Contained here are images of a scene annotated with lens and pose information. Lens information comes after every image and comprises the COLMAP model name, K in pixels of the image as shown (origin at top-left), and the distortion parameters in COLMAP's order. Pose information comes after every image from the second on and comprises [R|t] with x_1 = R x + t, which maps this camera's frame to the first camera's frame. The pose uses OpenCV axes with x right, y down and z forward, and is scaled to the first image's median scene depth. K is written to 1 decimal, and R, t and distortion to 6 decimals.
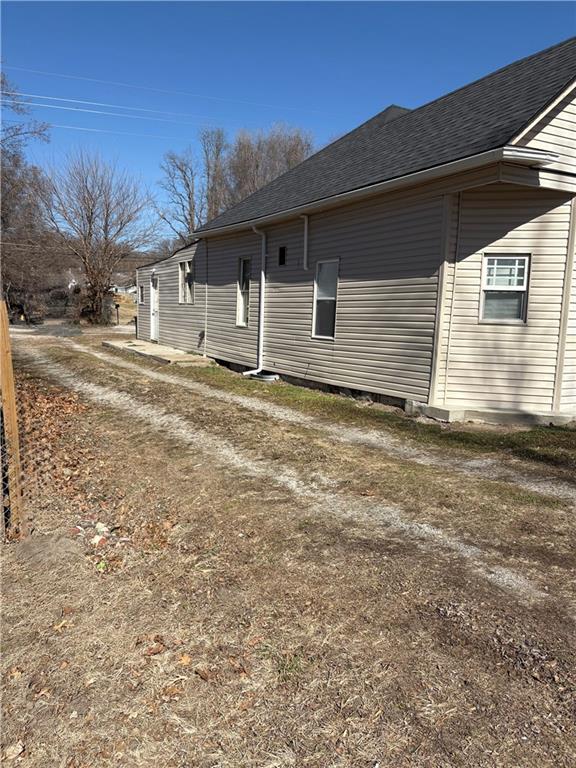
lens RADIAL K [[587.9, 0, 287.7], [0, 587.9, 387.6], [0, 0, 1]] dist [0.044694, -0.052995]
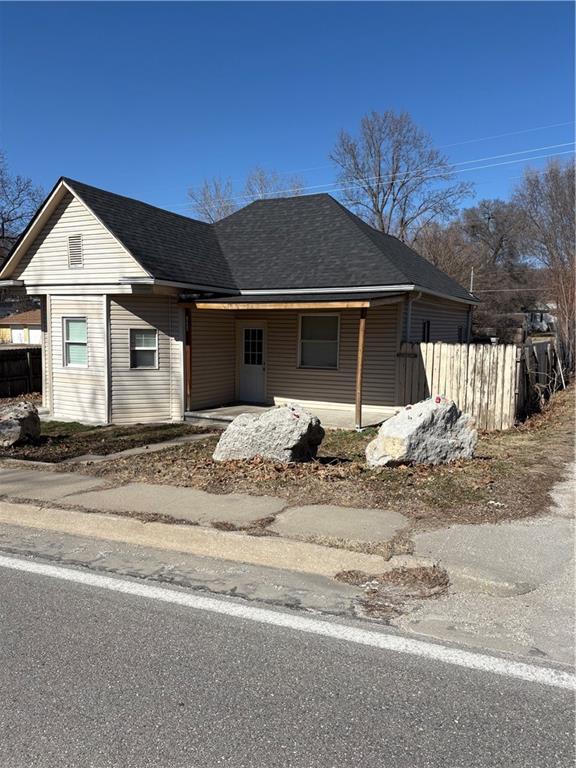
lens RADIAL K [[587.9, 0, 282.5], [0, 587.9, 385.4], [0, 0, 1]] dist [0.044694, -0.052995]
pose [[0.555321, 0.063347, -0.829220, 2.361486], [-0.106656, 0.994286, 0.004530, -0.136112], [0.824769, 0.085926, 0.558904, 0.605987]]
